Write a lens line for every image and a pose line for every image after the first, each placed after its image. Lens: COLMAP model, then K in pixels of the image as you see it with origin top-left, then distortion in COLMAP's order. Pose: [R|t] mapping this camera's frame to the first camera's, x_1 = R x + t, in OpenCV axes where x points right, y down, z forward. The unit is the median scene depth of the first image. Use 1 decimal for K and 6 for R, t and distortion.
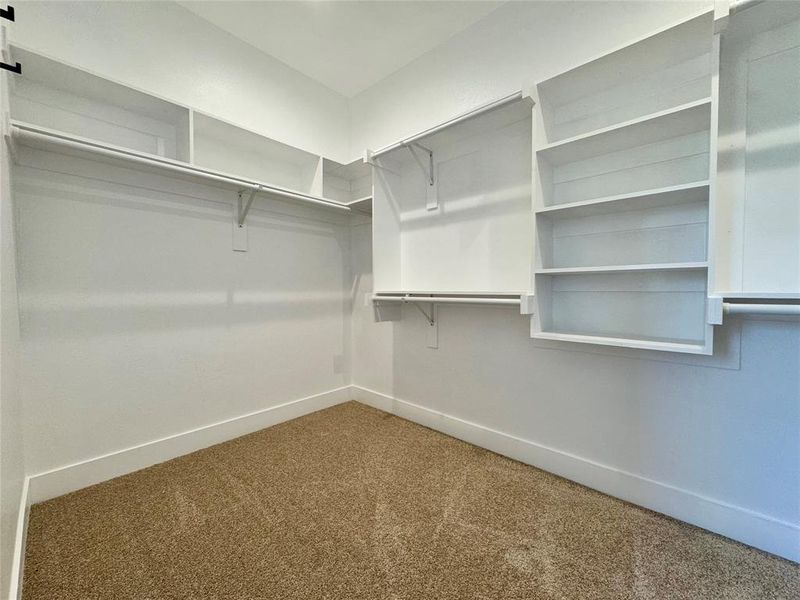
lens RADIAL K [[318.5, 0, 402.3], [0, 318.5, 297.7], [0, 0, 1]] dist [-0.004284, 0.000500]
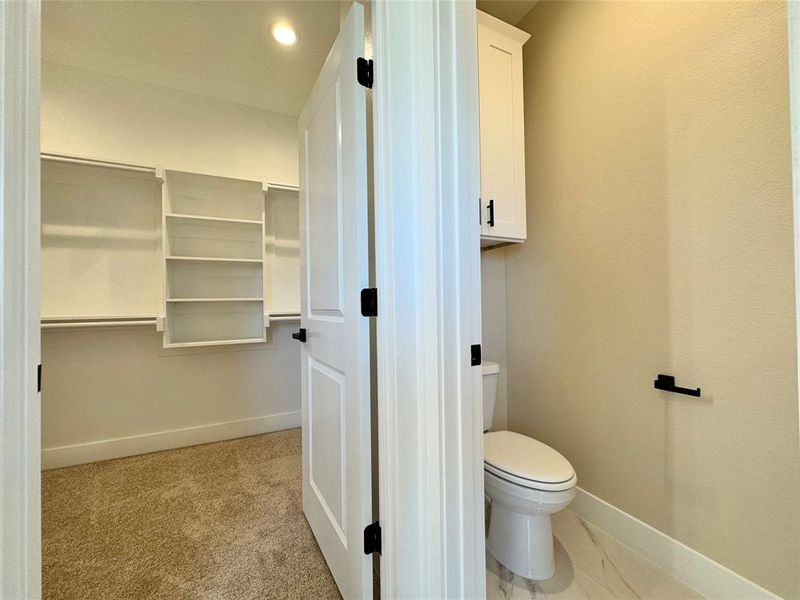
lens RADIAL K [[318.5, 0, 401.9], [0, 318.5, 299.6], [0, 0, 1]] dist [-0.004284, 0.000500]
pose [[0.378244, 0.004080, 0.925697, -0.505104], [0.040250, 0.998972, -0.020850, -0.015096], [-0.924831, 0.045145, 0.377691, -0.508178]]
